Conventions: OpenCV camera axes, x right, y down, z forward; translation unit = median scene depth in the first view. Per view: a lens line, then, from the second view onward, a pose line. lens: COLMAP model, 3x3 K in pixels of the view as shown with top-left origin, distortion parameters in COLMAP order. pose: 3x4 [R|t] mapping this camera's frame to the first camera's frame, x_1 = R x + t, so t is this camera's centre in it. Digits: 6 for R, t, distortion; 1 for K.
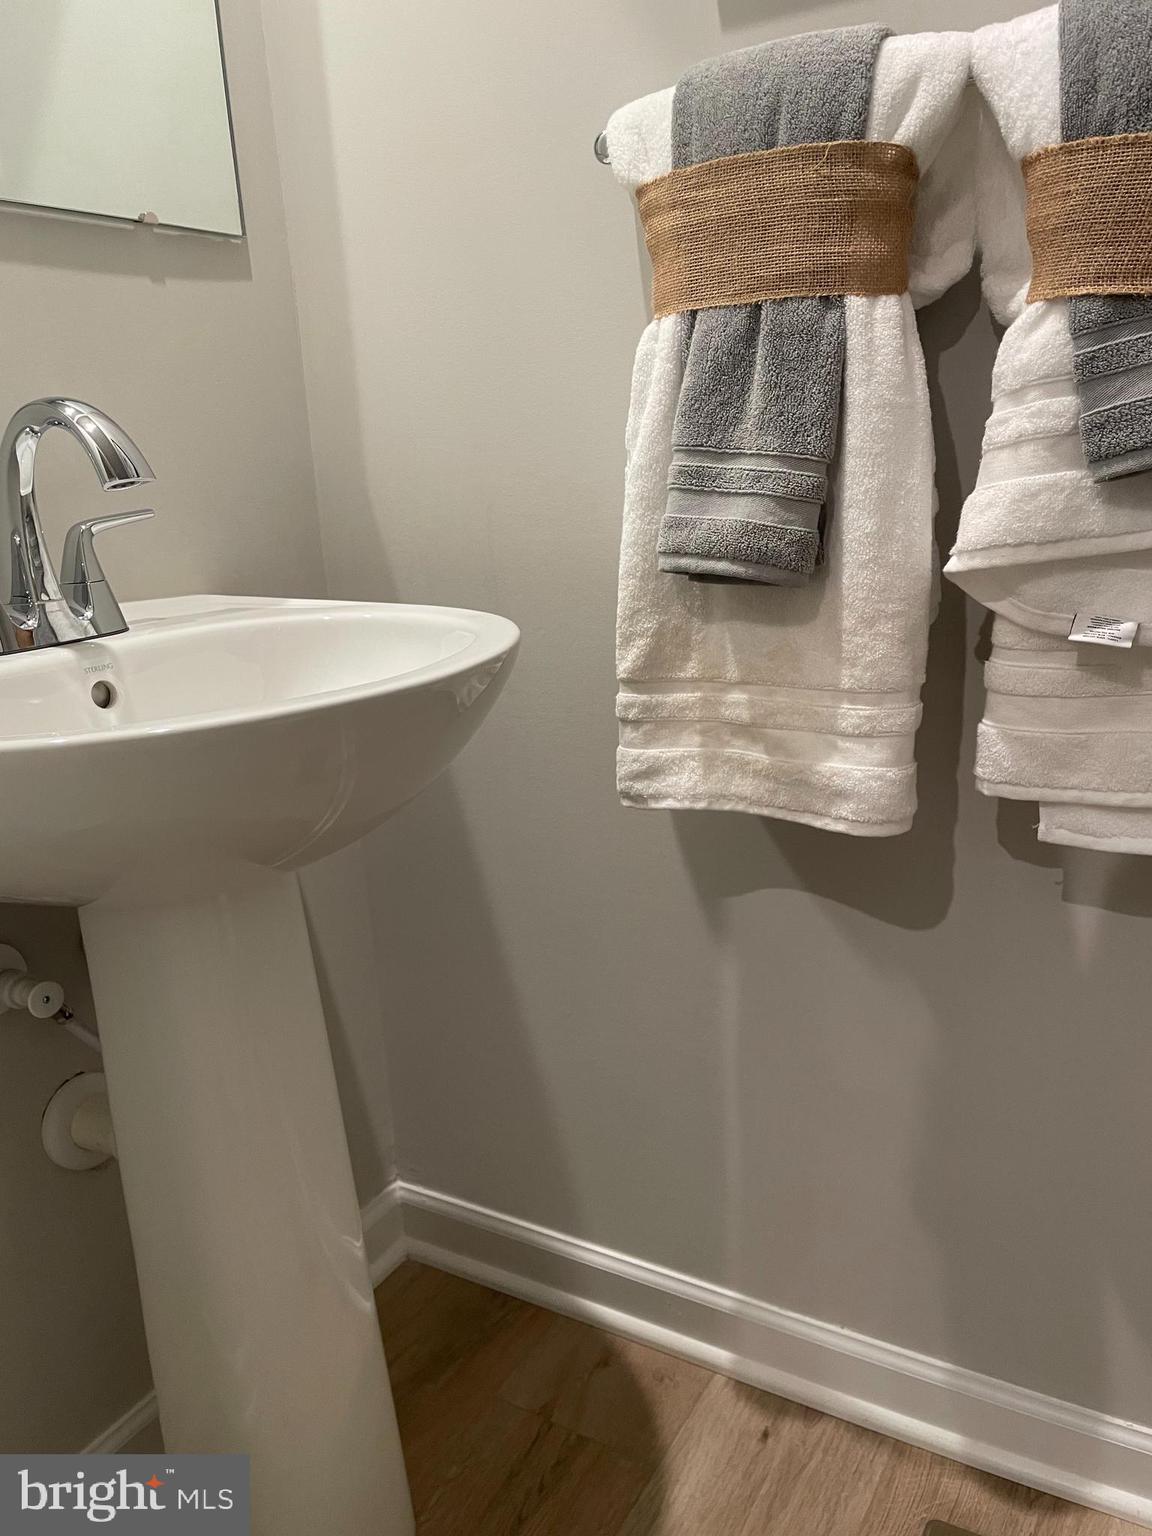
lens RADIAL K [[1158.0, 0, 565.3], [0, 1158.0, 782.2], [0, 0, 1]] dist [0.081858, -0.111923]
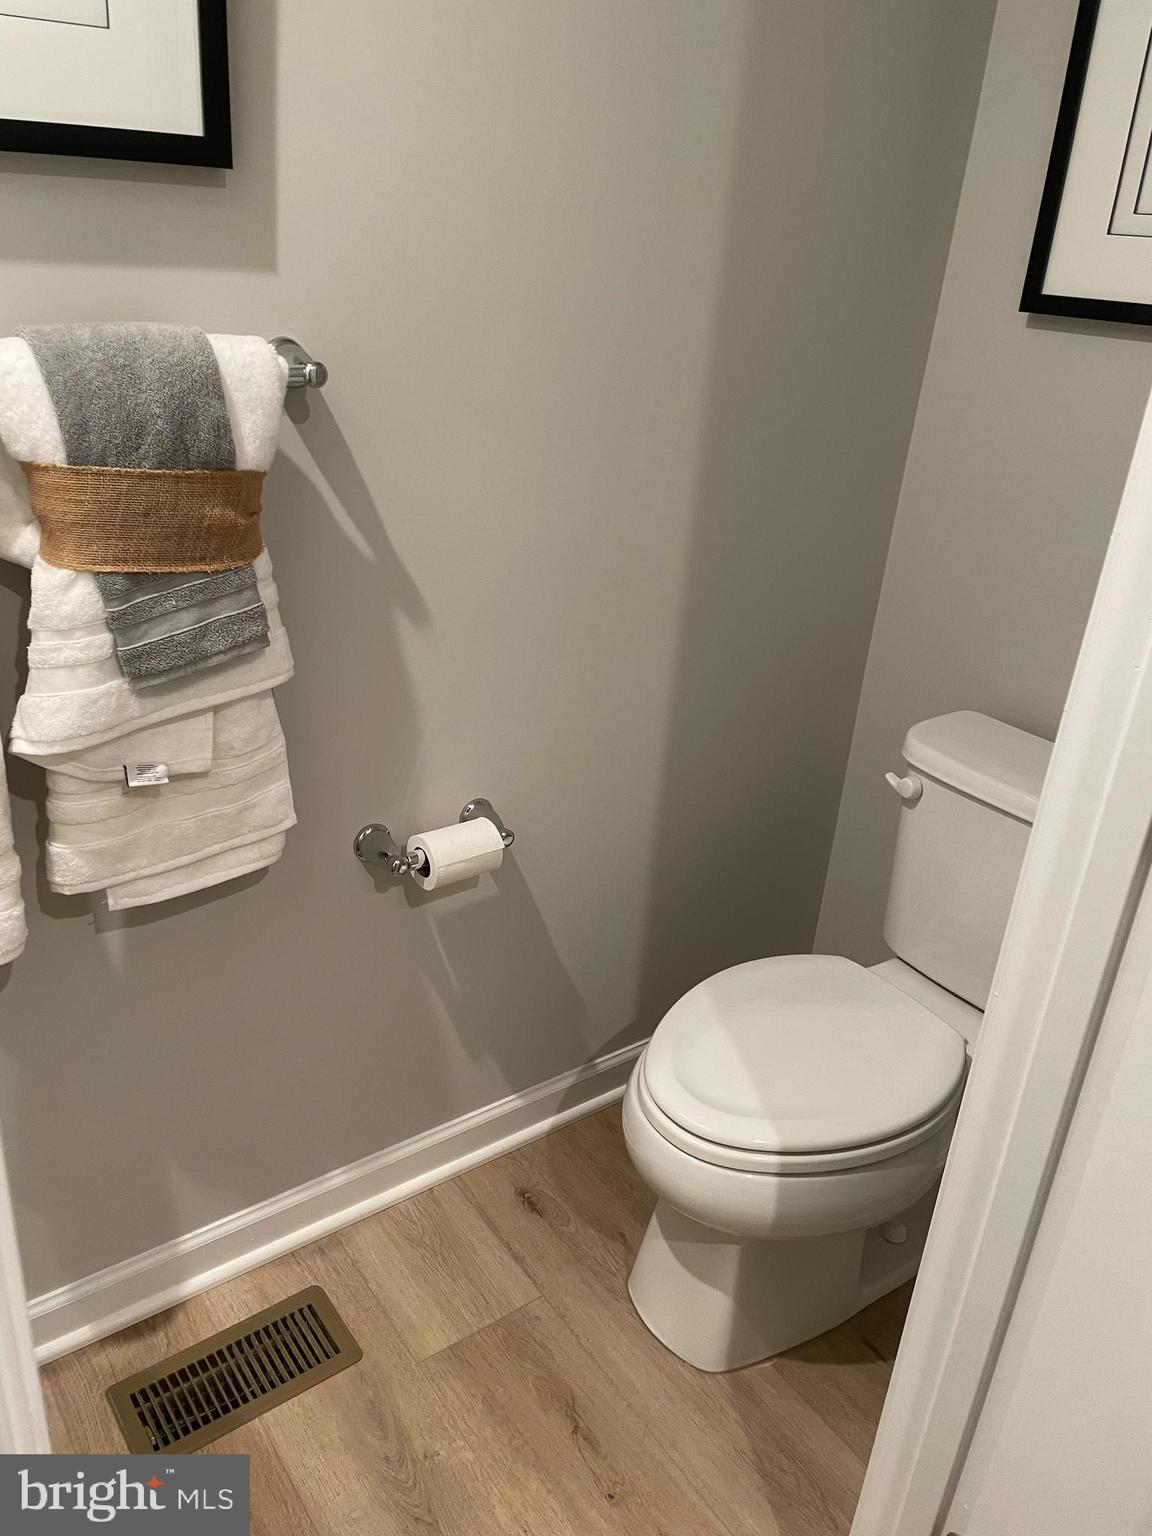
lens RADIAL K [[1156.3, 0, 576.0], [0, 1156.3, 768.0], [0, 0, 1]] dist [0.080405, -0.105626]
pose [[0.381597, -0.301530, 0.873764, -0.614830], [0.158696, 0.952631, 0.259440, -0.433181], [-0.910604, 0.039661, 0.411373, -0.092038]]
